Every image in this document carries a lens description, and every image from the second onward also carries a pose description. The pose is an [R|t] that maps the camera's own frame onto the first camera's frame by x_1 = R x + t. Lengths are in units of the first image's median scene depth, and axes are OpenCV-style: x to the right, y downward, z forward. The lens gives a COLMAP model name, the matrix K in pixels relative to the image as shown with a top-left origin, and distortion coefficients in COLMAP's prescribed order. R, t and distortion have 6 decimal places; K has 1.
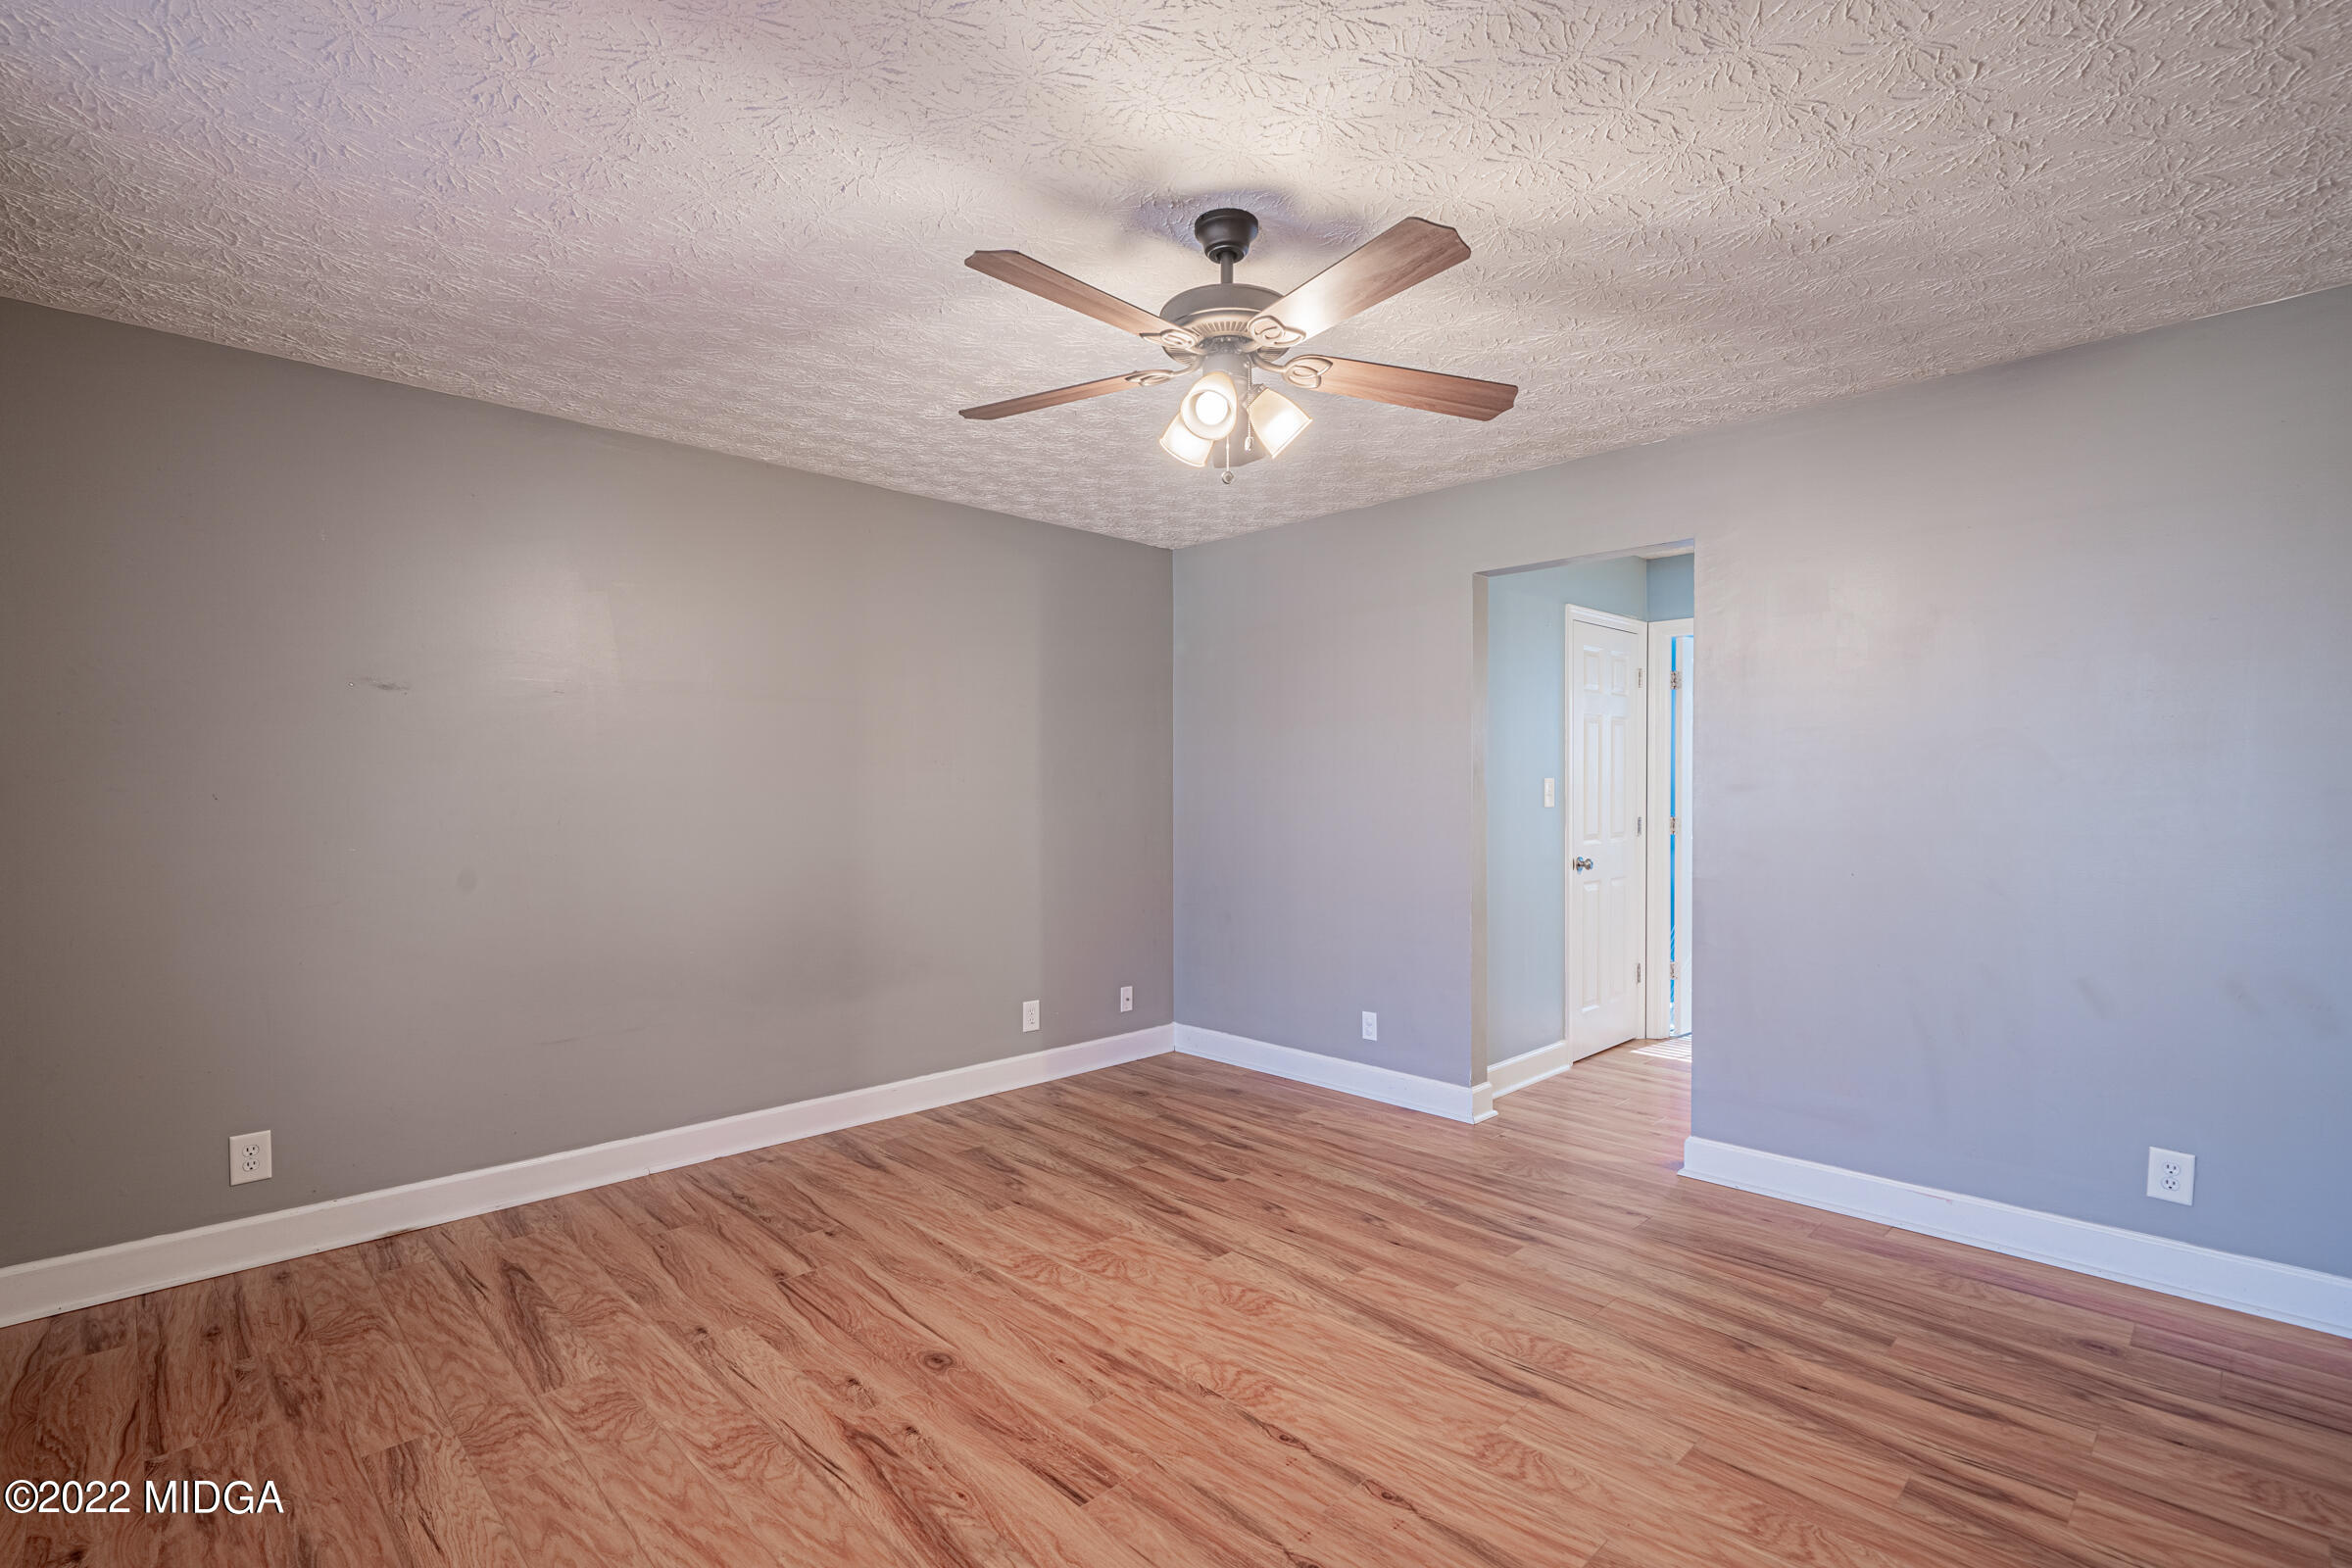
lens RADIAL K [[1091.8, 0, 1168.0], [0, 1091.8, 800.0], [0, 0, 1]] dist [0.004112, 0.000578]
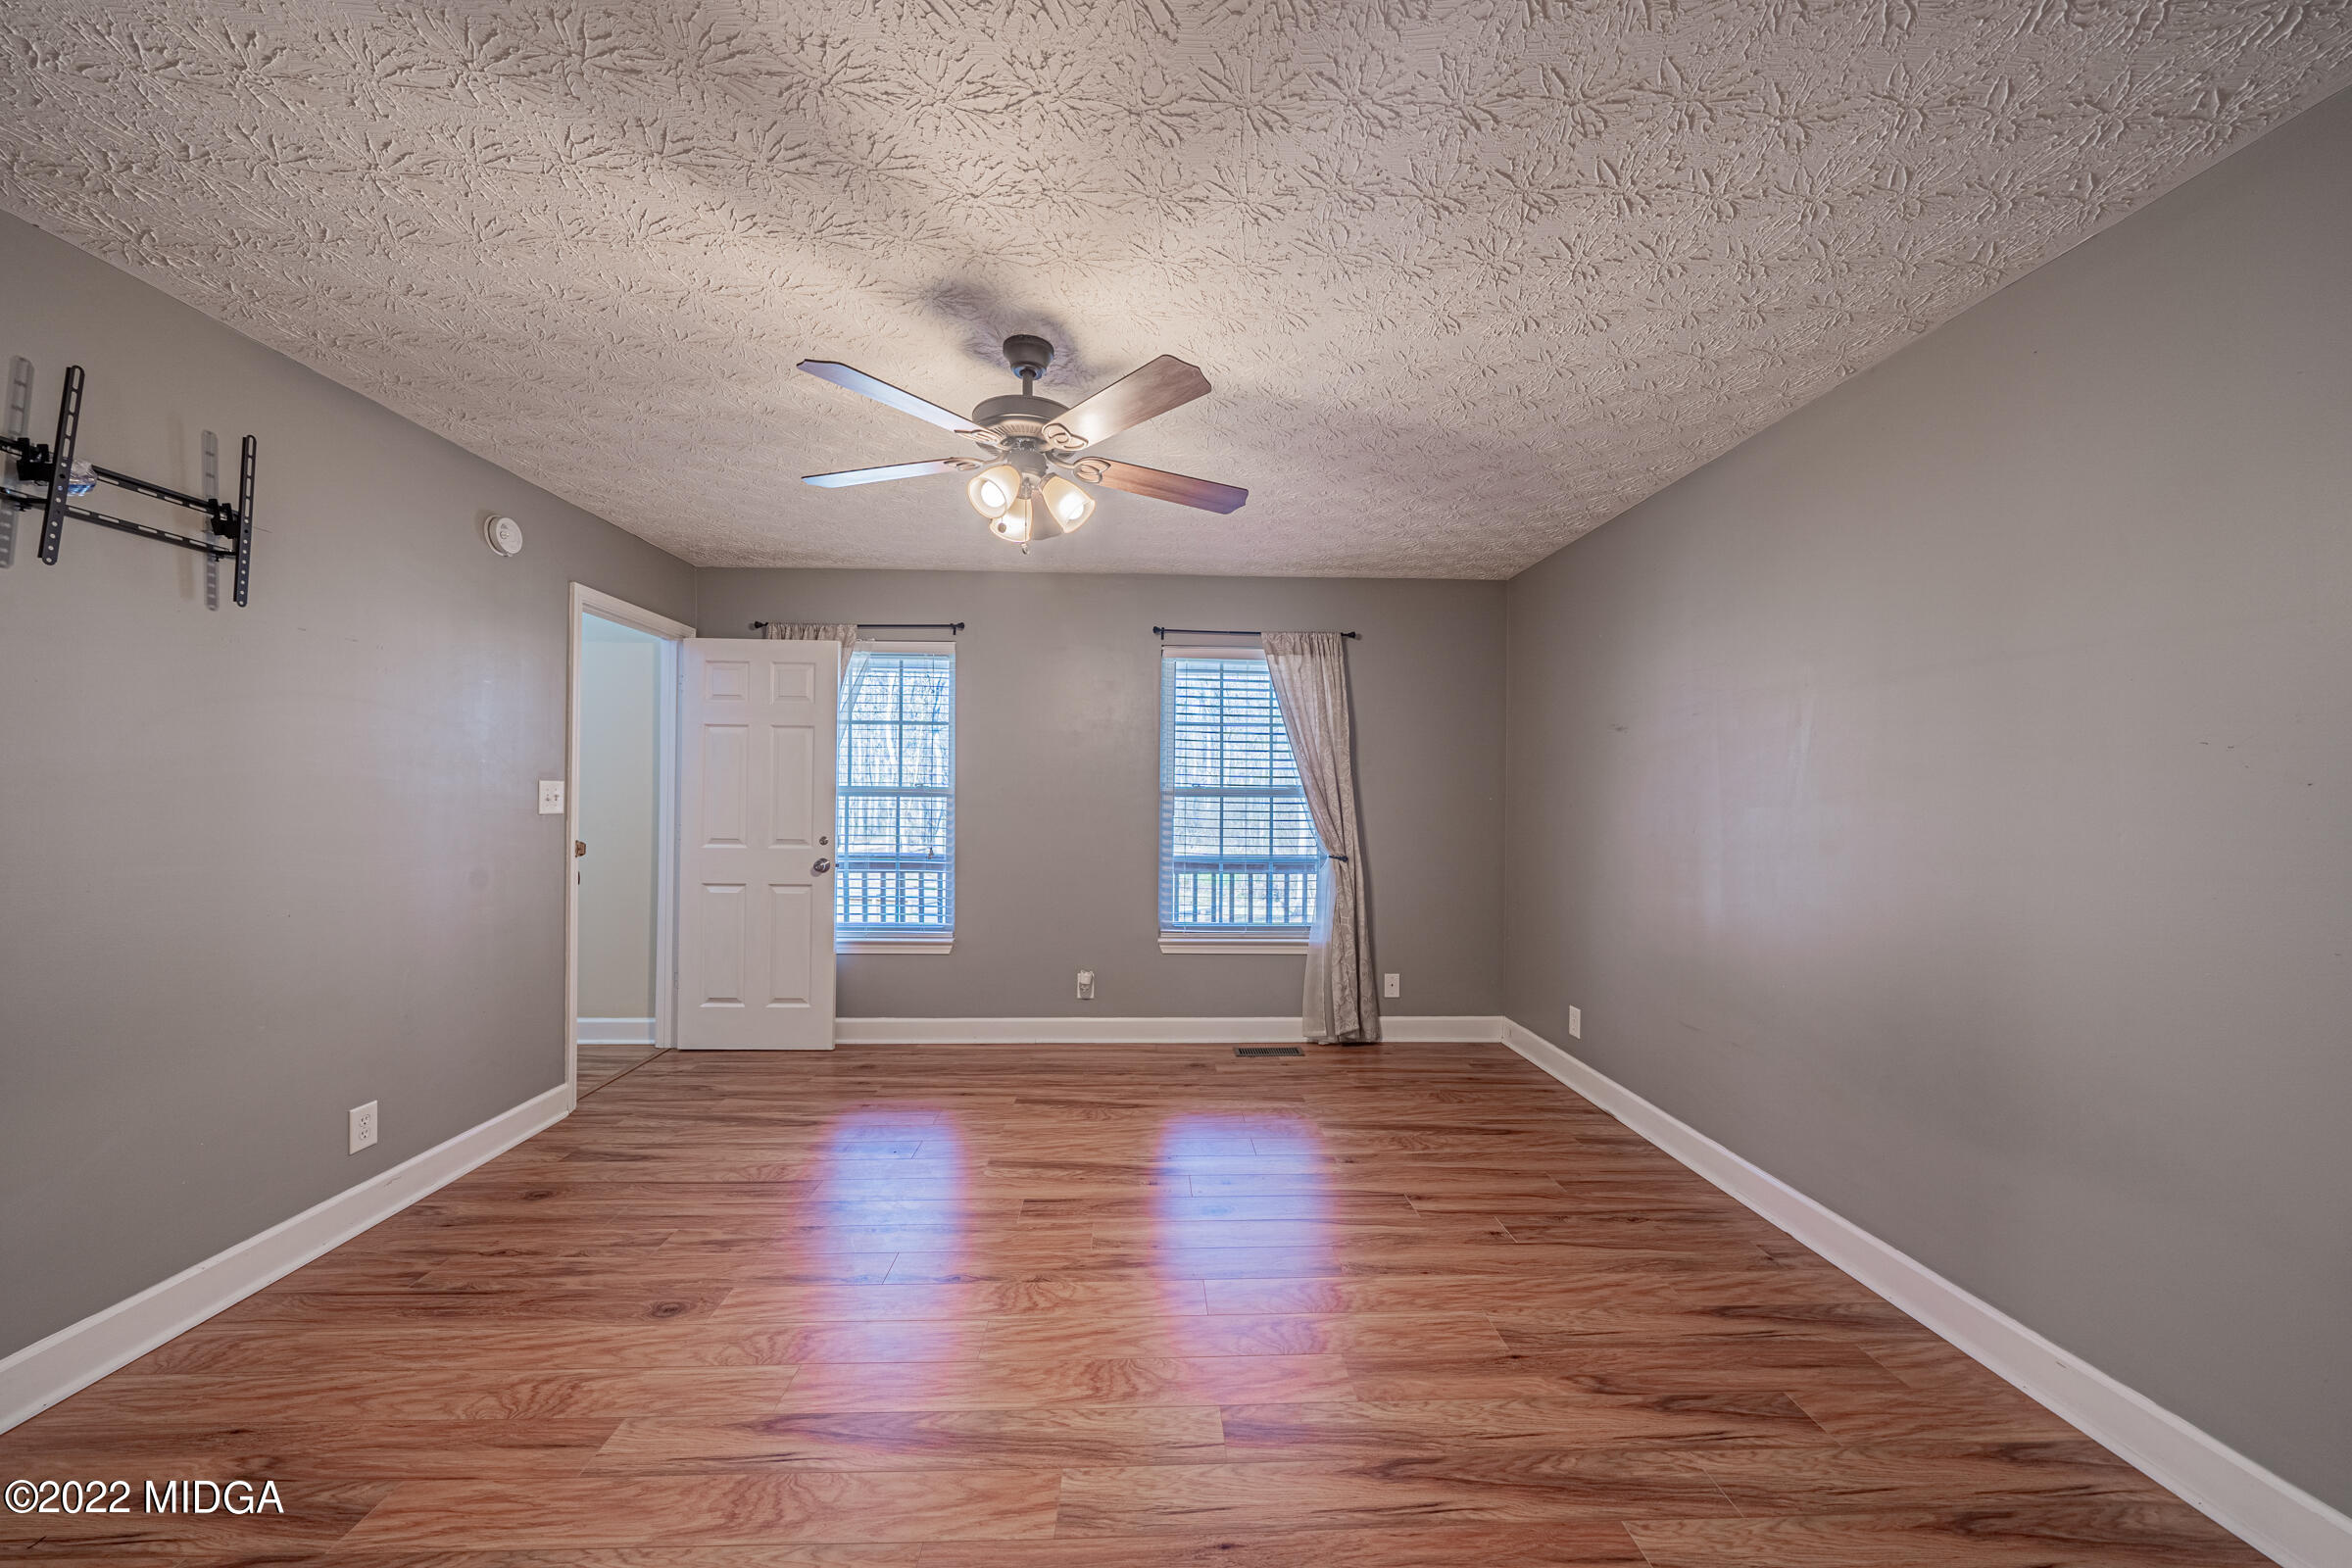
lens RADIAL K [[828.1, 0, 1169.2], [0, 828.1, 793.9], [0, 0, 1]] dist [-0.001526, -0.000045]
pose [[-0.677809, -0.008707, -0.735187, 0.472702], [-0.011926, 0.999929, -0.000847, -0.010568], [0.735142, 0.008193, -0.677864, 1.300203]]
